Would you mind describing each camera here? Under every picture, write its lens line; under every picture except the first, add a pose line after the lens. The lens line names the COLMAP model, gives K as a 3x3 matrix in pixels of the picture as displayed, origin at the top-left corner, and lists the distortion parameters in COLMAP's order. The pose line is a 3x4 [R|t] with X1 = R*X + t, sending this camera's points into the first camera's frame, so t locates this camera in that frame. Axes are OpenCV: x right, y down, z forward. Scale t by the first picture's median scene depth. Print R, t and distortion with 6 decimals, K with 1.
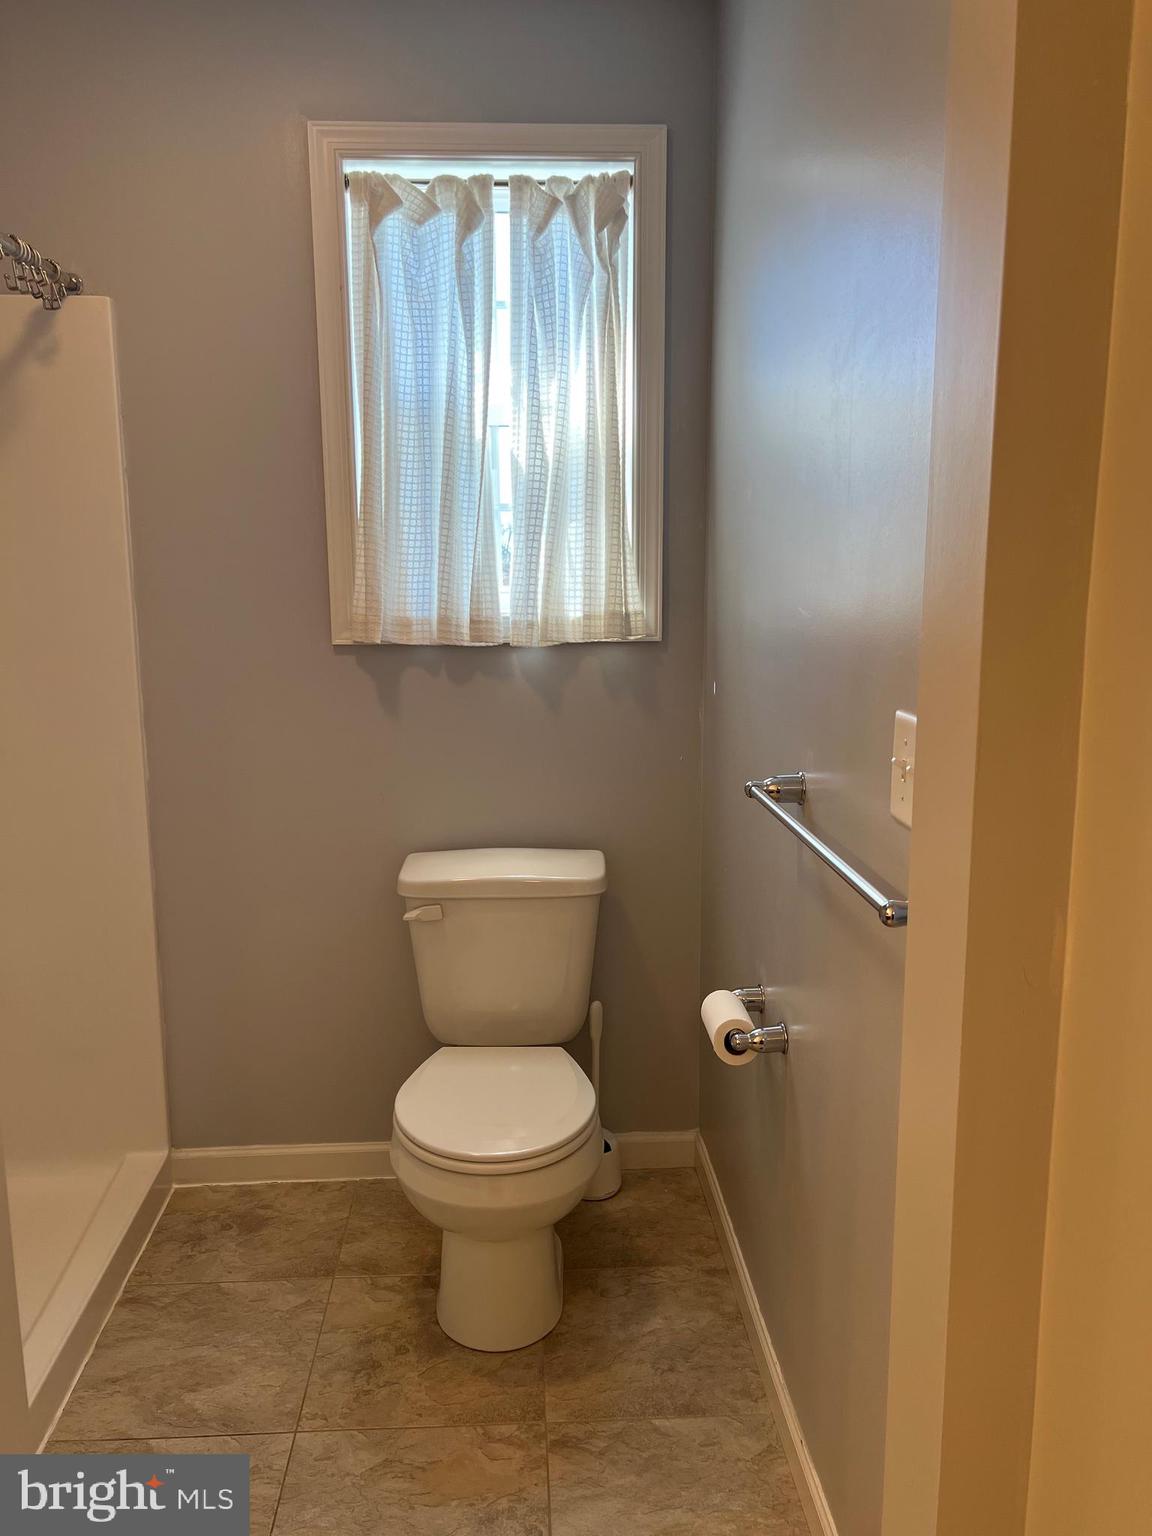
lens RADIAL K [[1172.8, 0, 576.0], [0, 1172.8, 768.0], [0, 0, 1]] dist [0.002200, -0.004155]
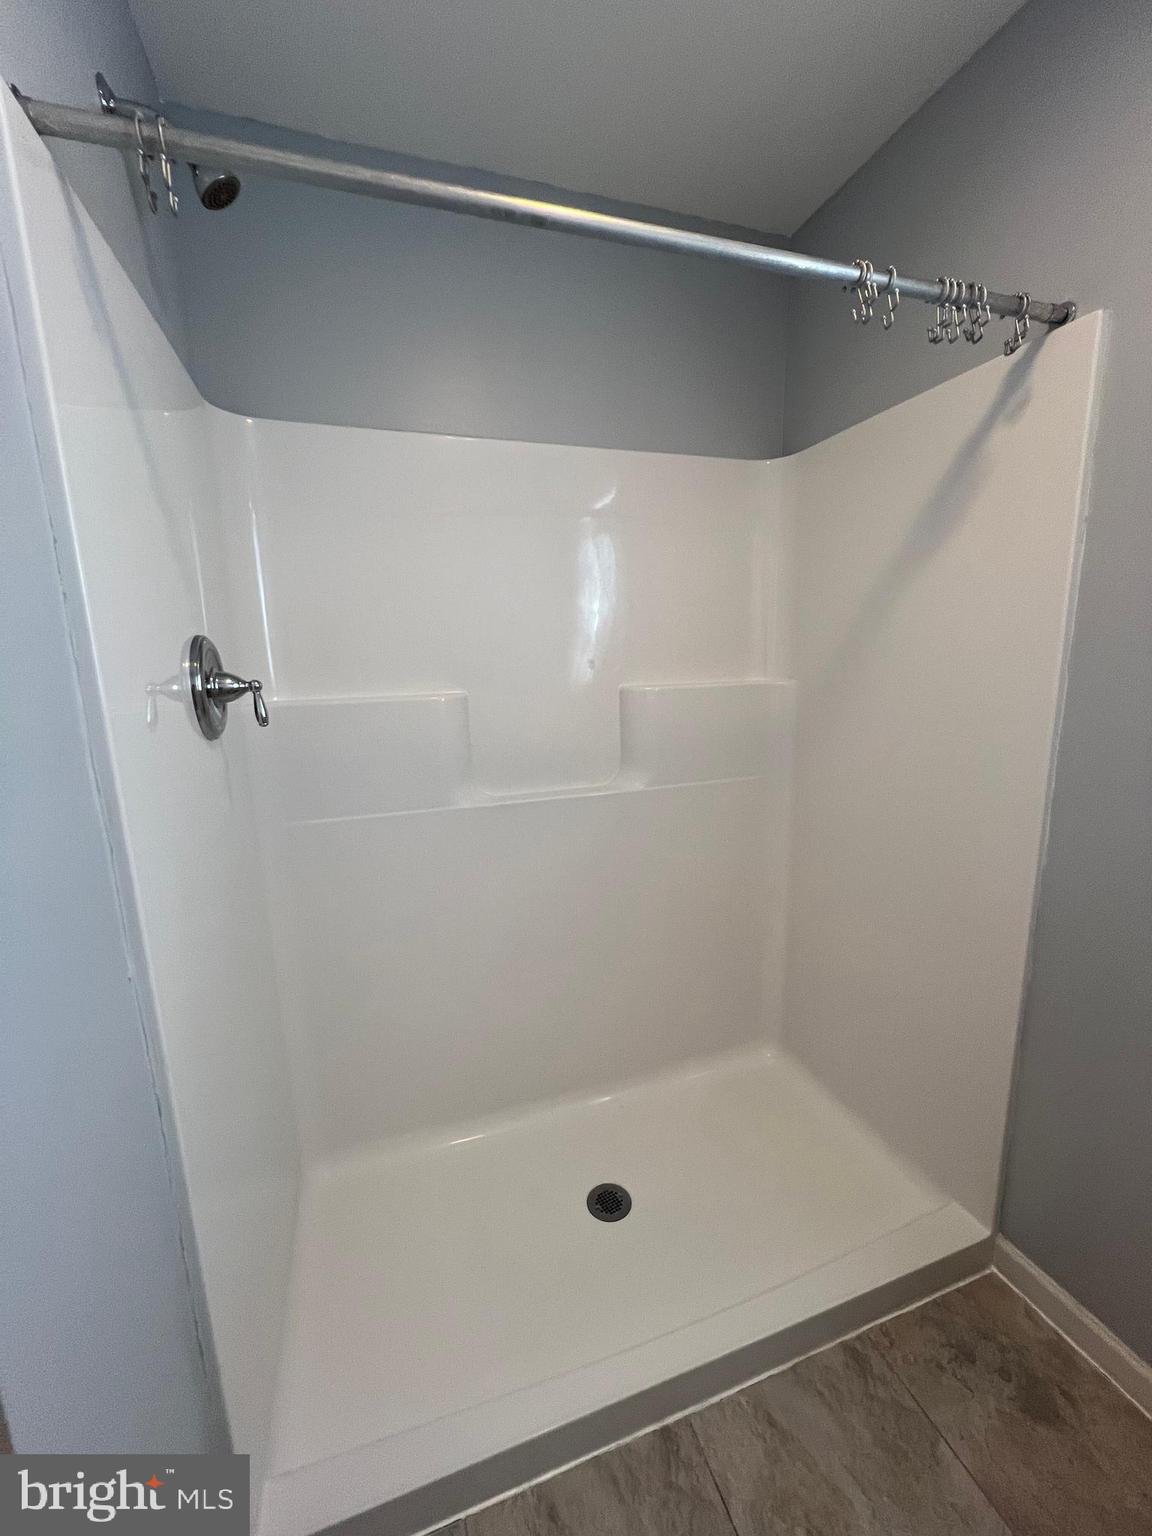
lens RADIAL K [[615.7, 0, 573.9], [0, 615.7, 772.3], [0, 0, 1]] dist [-0.000337, -0.000159]
pose [[0.258543, 0.174323, -0.950141, -0.017549], [-0.139491, 0.980011, 0.141846, -0.083333], [0.955875, 0.095863, 0.277691, 0.534832]]
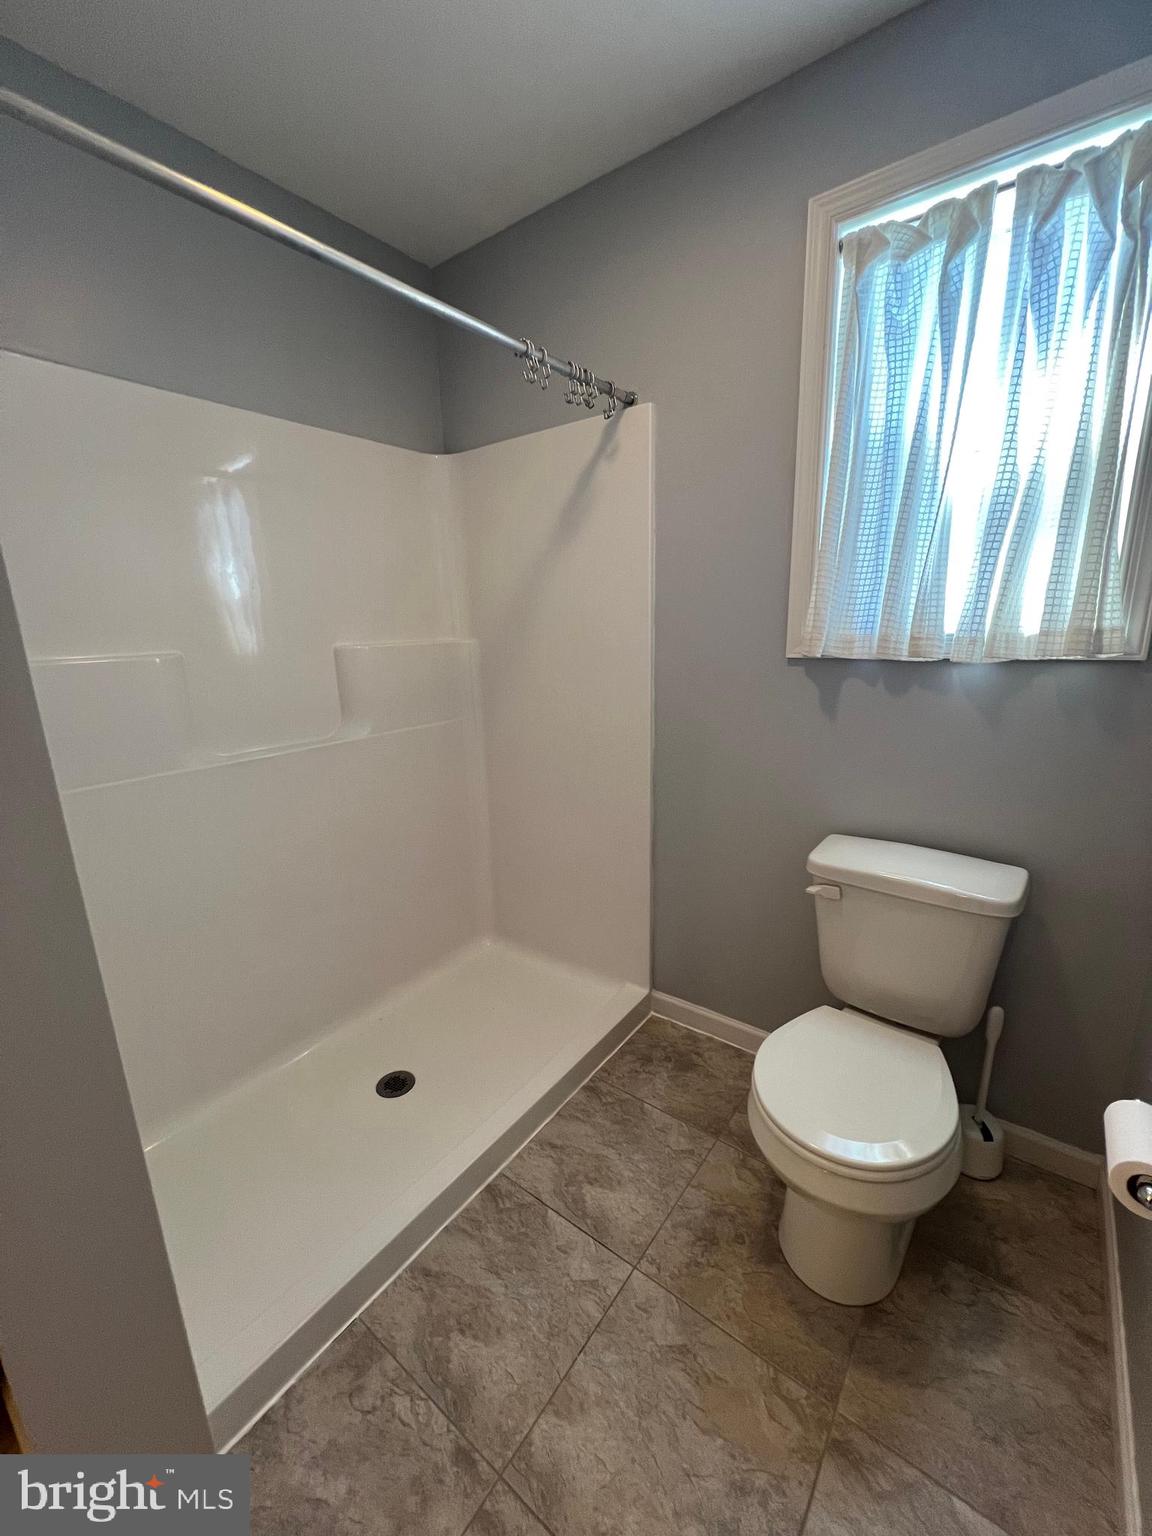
lens RADIAL K [[615.4, 0, 571.0], [0, 615.4, 772.8], [0, 0, 1]] dist [-0.005038, 0.000207]
pose [[0.756046, 0.135930, -0.640248, 0.055622], [-0.086038, 0.990349, 0.108659, -0.036722], [0.648838, -0.027066, 0.760445, 0.364414]]
